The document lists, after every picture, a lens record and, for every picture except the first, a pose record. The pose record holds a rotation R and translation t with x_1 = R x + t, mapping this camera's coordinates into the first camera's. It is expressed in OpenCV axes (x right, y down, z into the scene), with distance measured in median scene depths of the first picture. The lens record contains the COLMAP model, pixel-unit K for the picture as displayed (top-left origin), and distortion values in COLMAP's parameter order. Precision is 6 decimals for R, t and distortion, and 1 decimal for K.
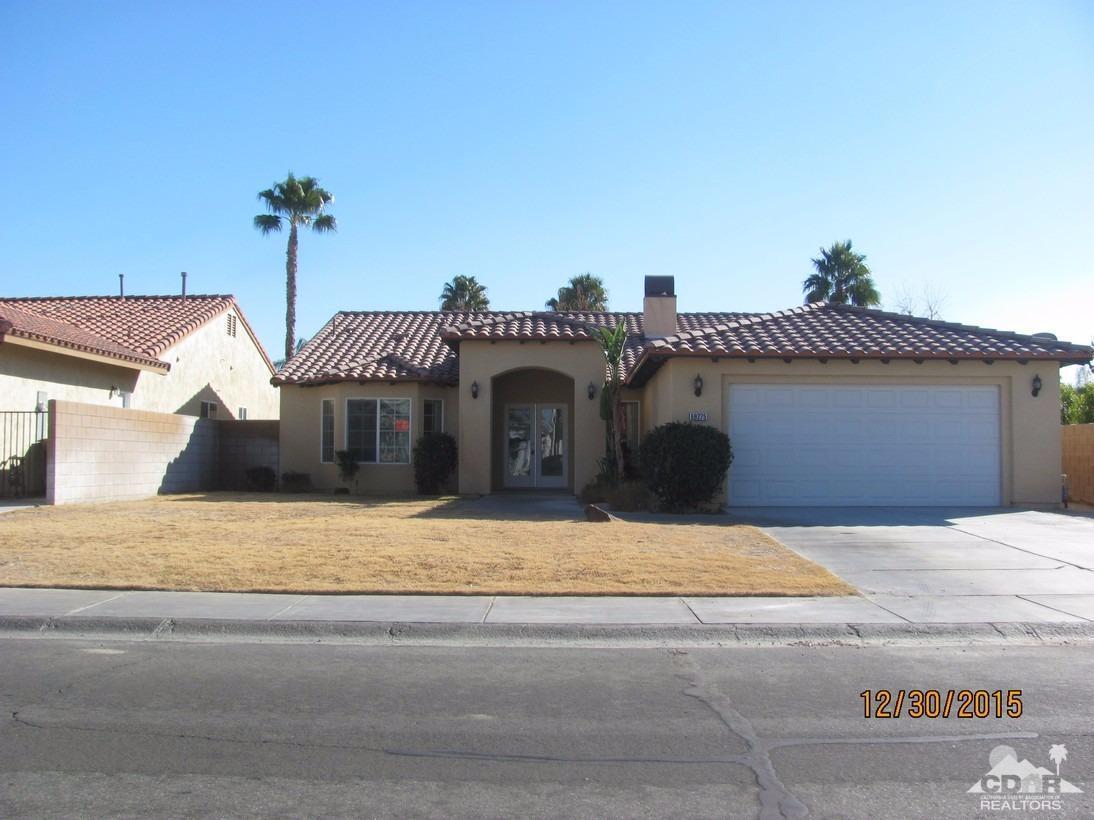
lens RADIAL K [[1155.9, 0, 547.0], [0, 1155.9, 402.2], [0, 0, 1]] dist [-0.221797, 0.285627]
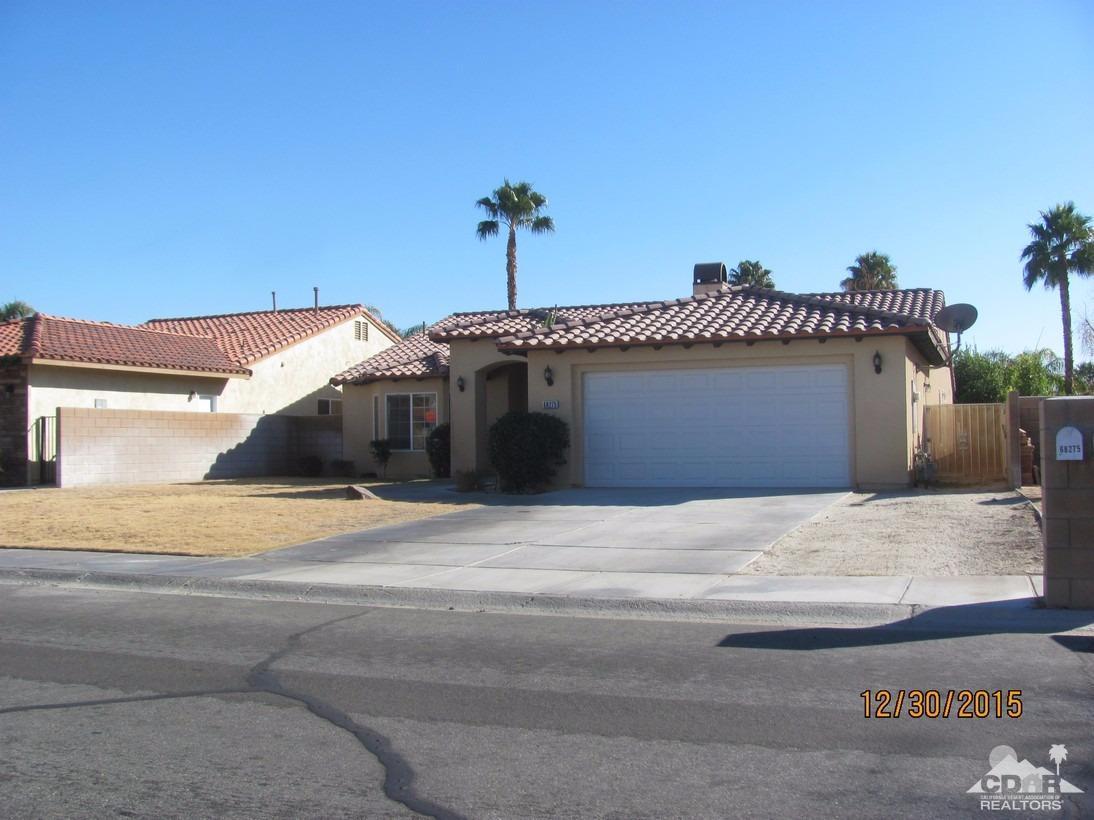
lens RADIAL K [[1155.9, 0, 547.0], [0, 1155.9, 402.2], [0, 0, 1]] dist [-0.221797, 0.285627]
pose [[0.938955, -0.029731, -0.342753, 0.310006], [0.034263, 0.999387, 0.007172, 0.001589], [0.342329, -0.018478, 0.939398, -0.012673]]
